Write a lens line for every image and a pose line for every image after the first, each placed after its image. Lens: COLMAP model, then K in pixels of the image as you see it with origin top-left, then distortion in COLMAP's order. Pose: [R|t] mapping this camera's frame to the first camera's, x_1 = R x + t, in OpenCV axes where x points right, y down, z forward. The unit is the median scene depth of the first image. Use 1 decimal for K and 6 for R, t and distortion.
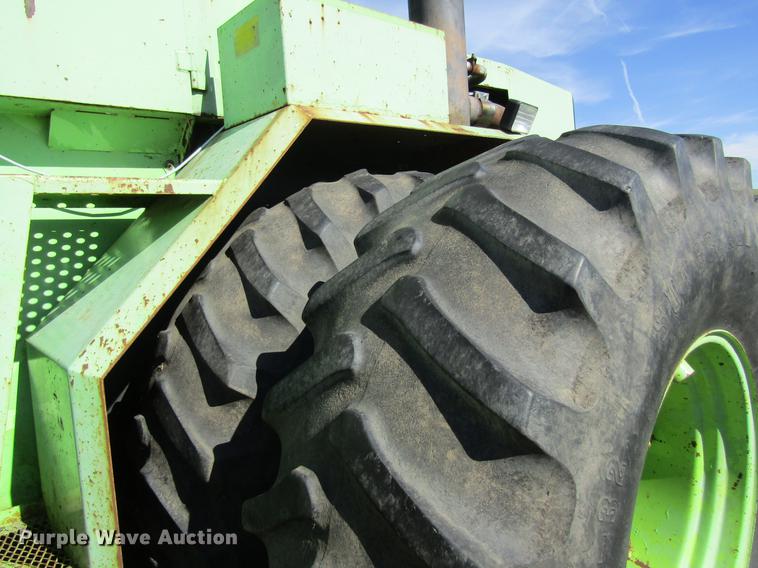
lens RADIAL K [[537.5, 0, 379.0], [0, 537.5, 284.0], [0, 0, 1]] dist [-0.001041, -0.010225]
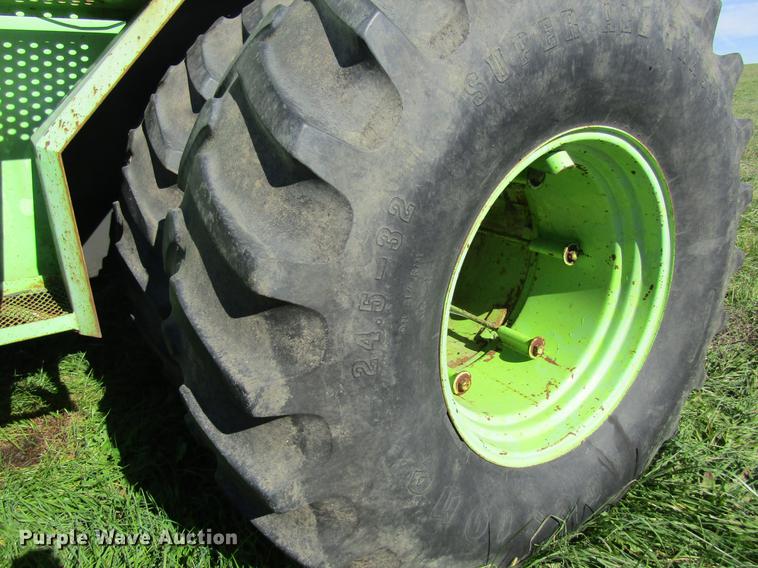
lens RADIAL K [[537.5, 0, 379.0], [0, 537.5, 284.0], [0, 0, 1]] dist [-0.001041, -0.010225]
pose [[0.988062, 0.063995, -0.140135, 0.564397], [-0.029752, 0.971780, 0.234005, 0.233307], [0.151156, -0.227042, 0.962083, -0.182243]]
